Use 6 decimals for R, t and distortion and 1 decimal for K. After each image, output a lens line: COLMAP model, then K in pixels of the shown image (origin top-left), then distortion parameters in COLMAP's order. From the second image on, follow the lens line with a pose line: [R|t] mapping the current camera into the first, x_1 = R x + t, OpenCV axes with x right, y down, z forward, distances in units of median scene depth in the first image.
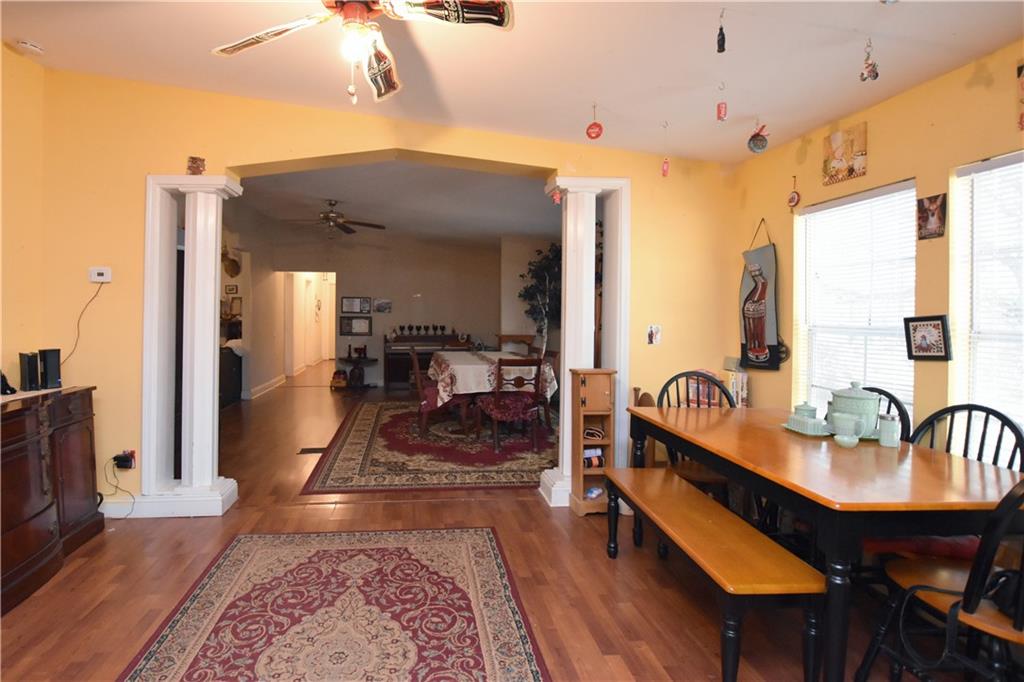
lens RADIAL K [[526.2, 0, 441.3], [0, 526.2, 316.0], [0, 0, 1]] dist [-0.029707, 0.000610]
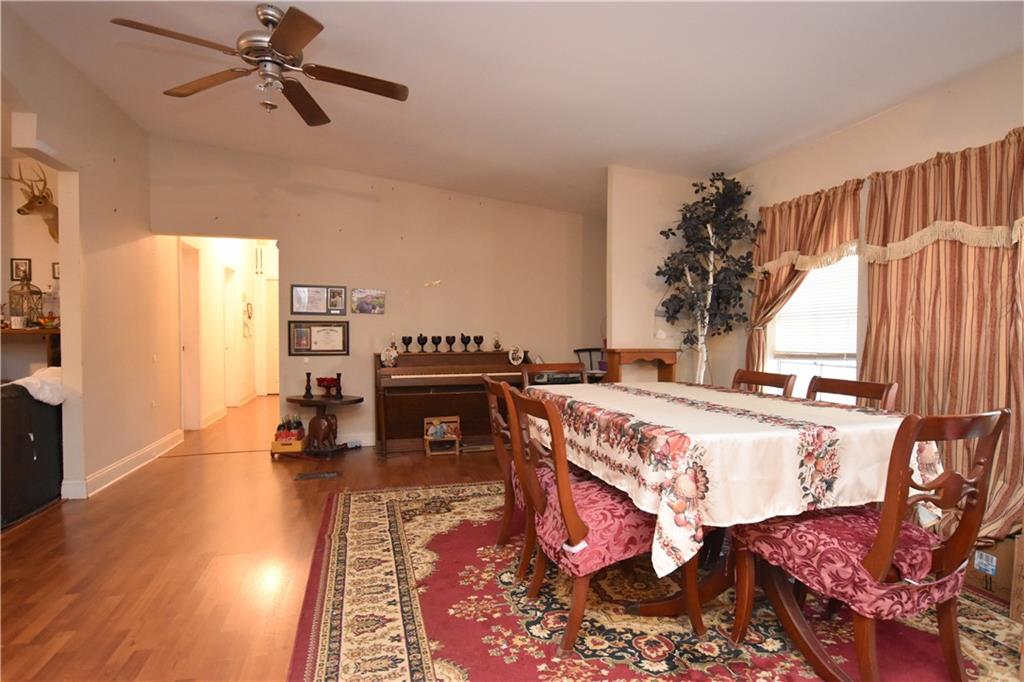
lens RADIAL K [[584.1, 0, 518.2], [0, 584.1, 347.5], [0, 0, 1]] dist [-0.009004, 0.000160]
pose [[0.980407, -0.011421, 0.196651, -0.149900], [0.007665, 0.999774, 0.019850, 0.034864], [-0.196833, -0.017954, 0.980273, 0.692467]]
